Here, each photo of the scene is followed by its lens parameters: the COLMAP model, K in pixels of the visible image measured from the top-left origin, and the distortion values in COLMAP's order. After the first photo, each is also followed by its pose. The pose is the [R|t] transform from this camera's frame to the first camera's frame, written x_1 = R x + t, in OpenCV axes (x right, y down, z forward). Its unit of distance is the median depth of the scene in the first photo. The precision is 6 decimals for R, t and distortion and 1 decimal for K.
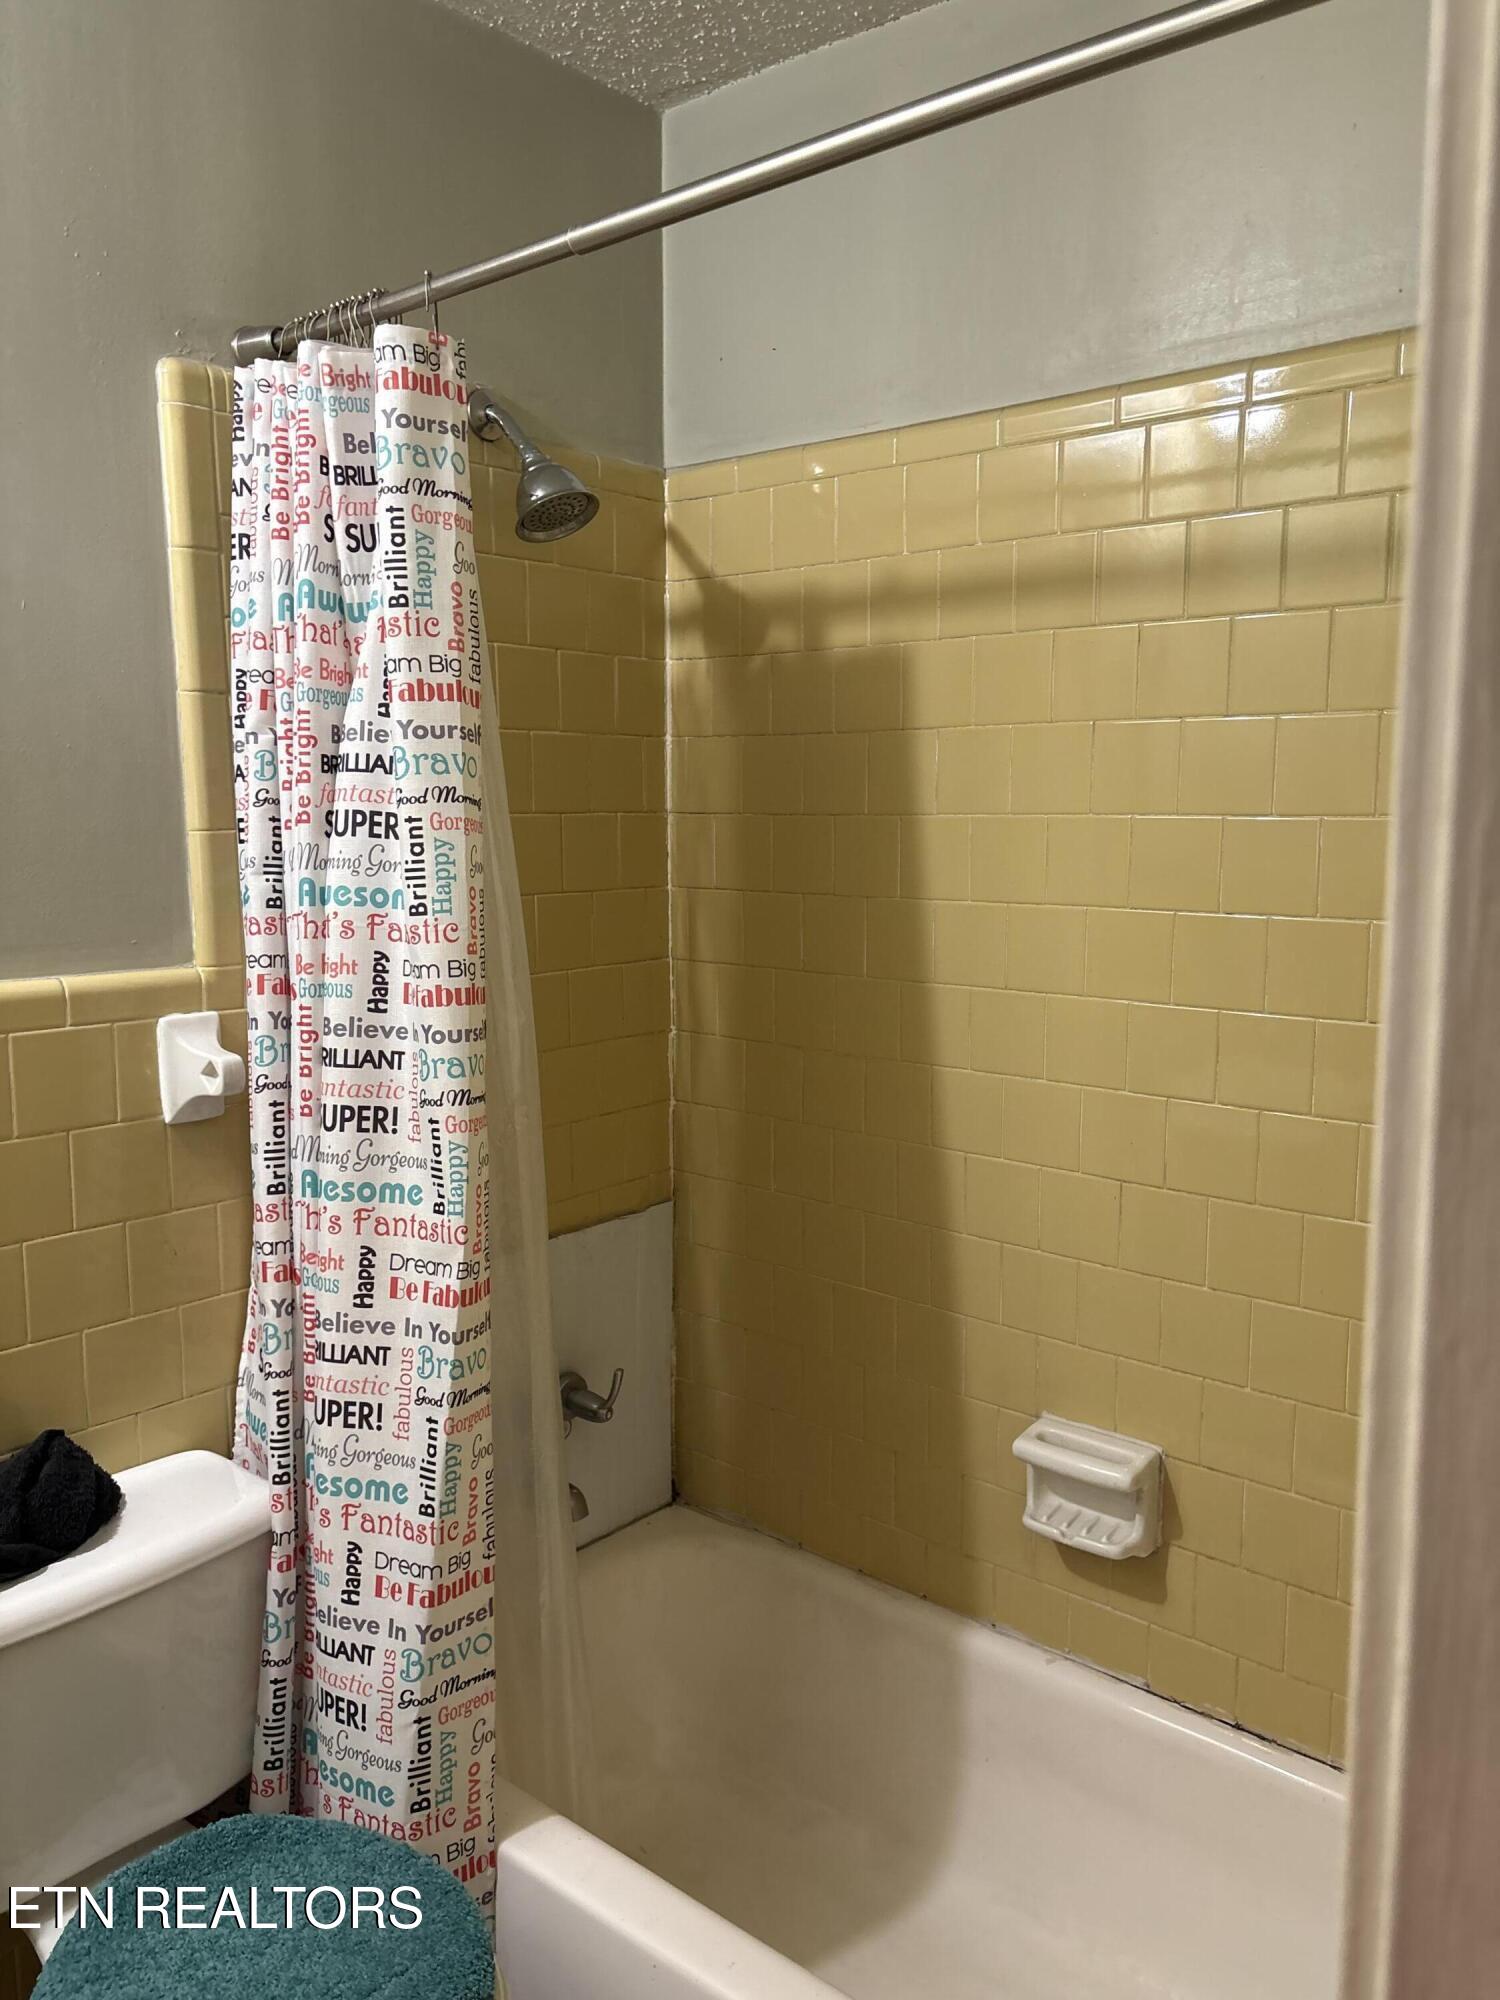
lens RADIAL K [[1526.5, 0, 745.9], [0, 1526.5, 1010.3], [0, 0, 1]] dist [0.005520, 0.035989]
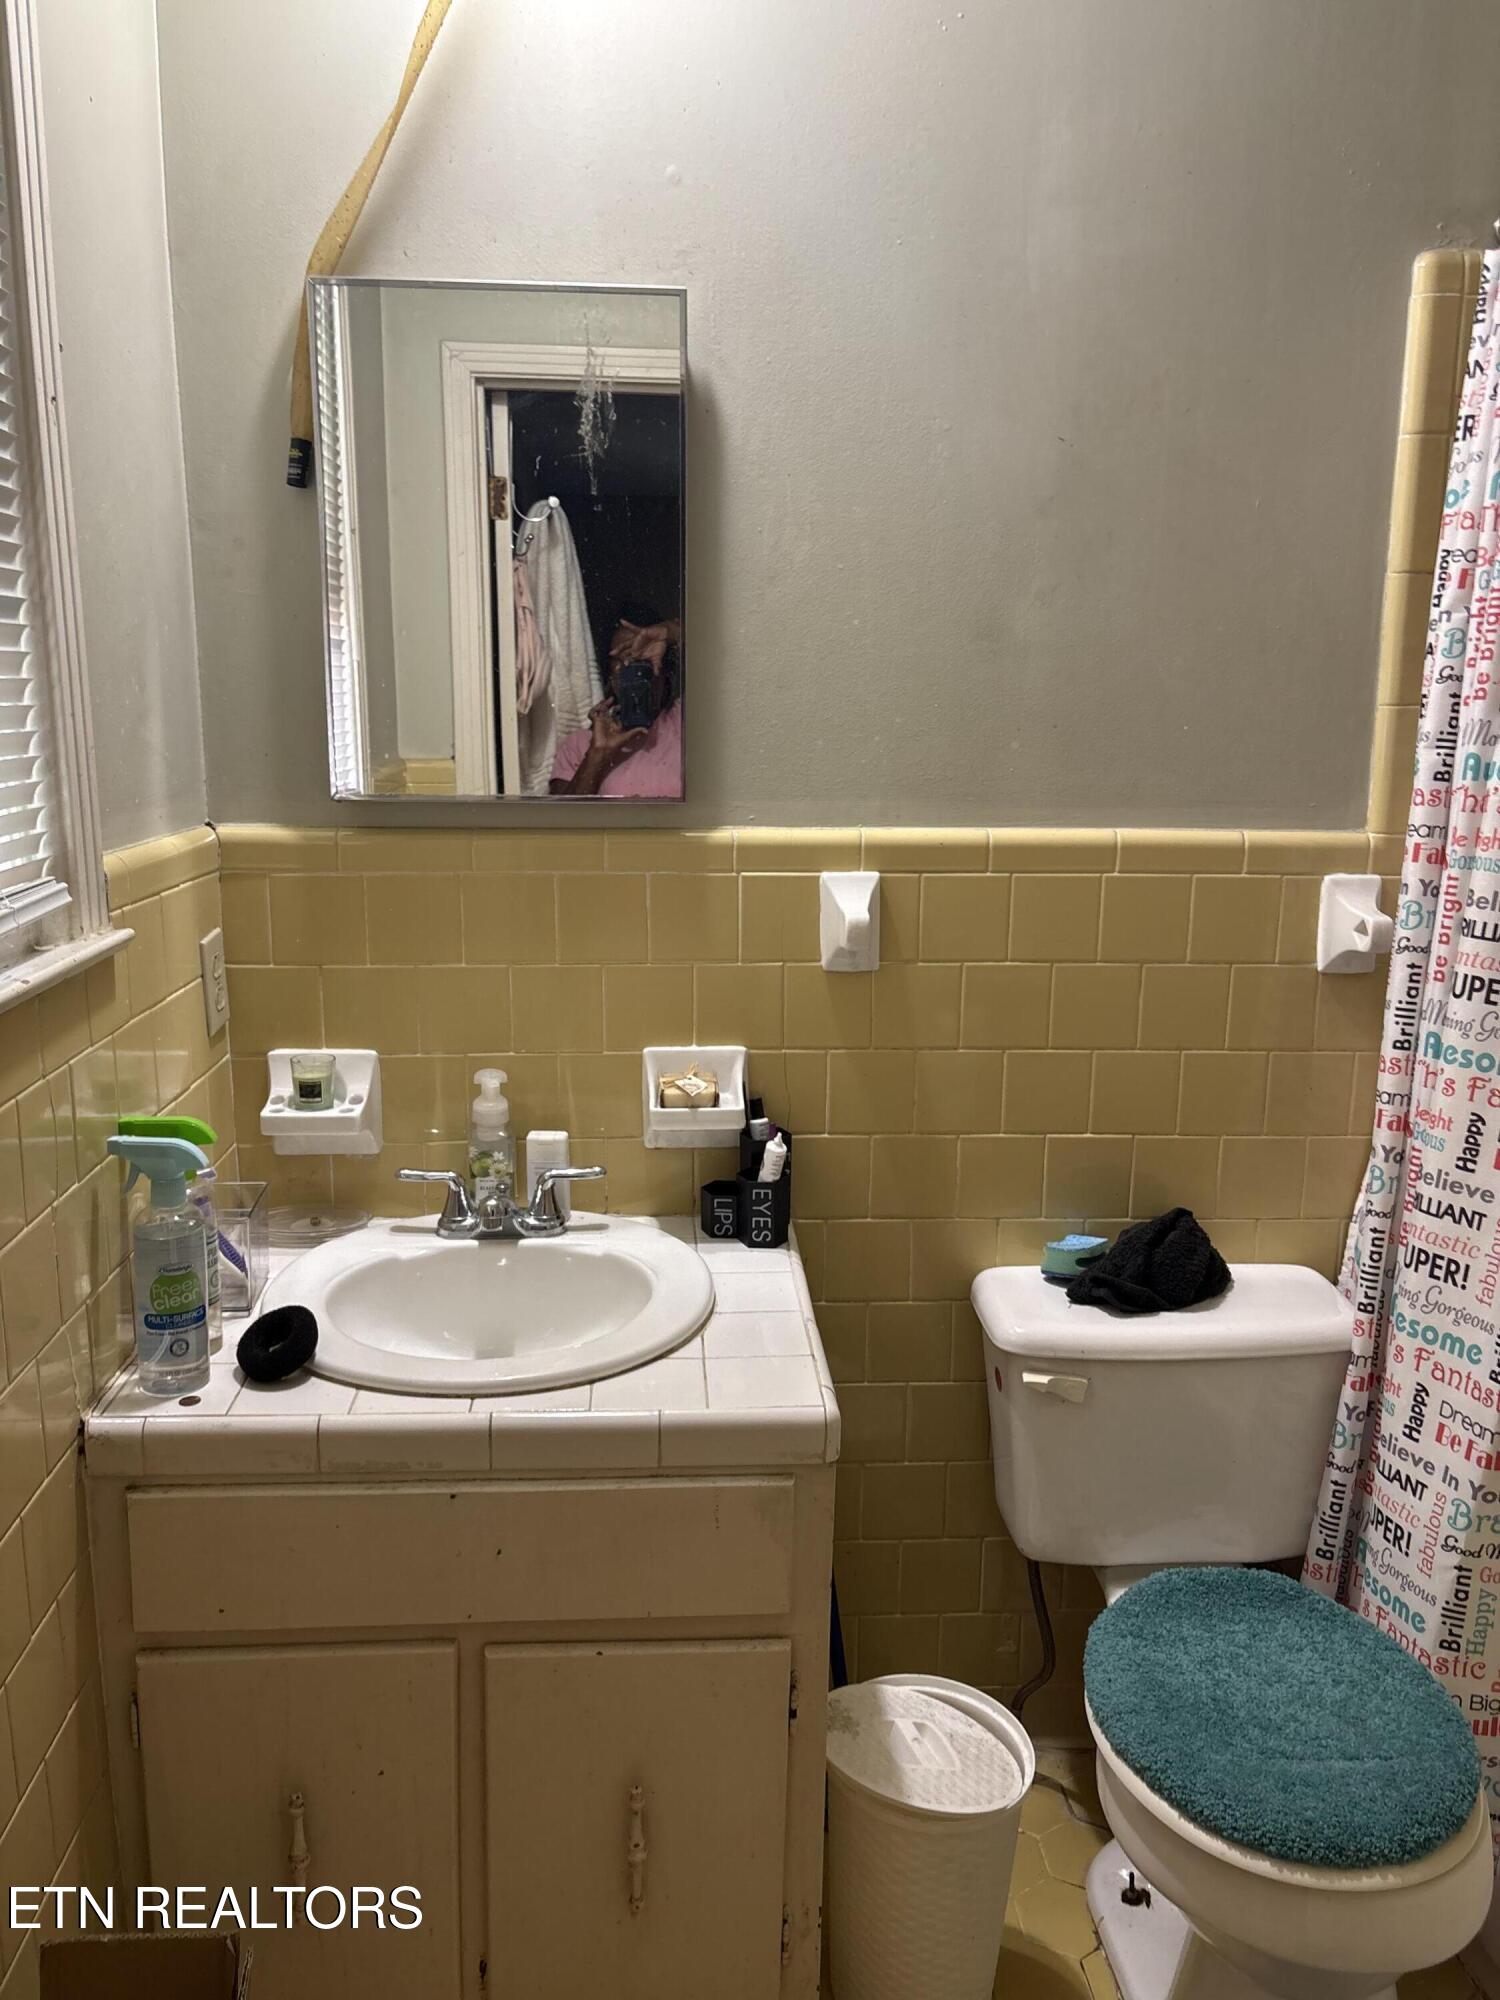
lens RADIAL K [[1526.5, 0, 750.1], [0, 1526.5, 993.8], [0, 0, 1]] dist [0.005520, 0.035989]
pose [[0.699237, 0.155763, -0.697714, 0.116380], [-0.106348, 0.987779, 0.113940, 0.008156], [0.706935, -0.005471, 0.707257, -0.080272]]
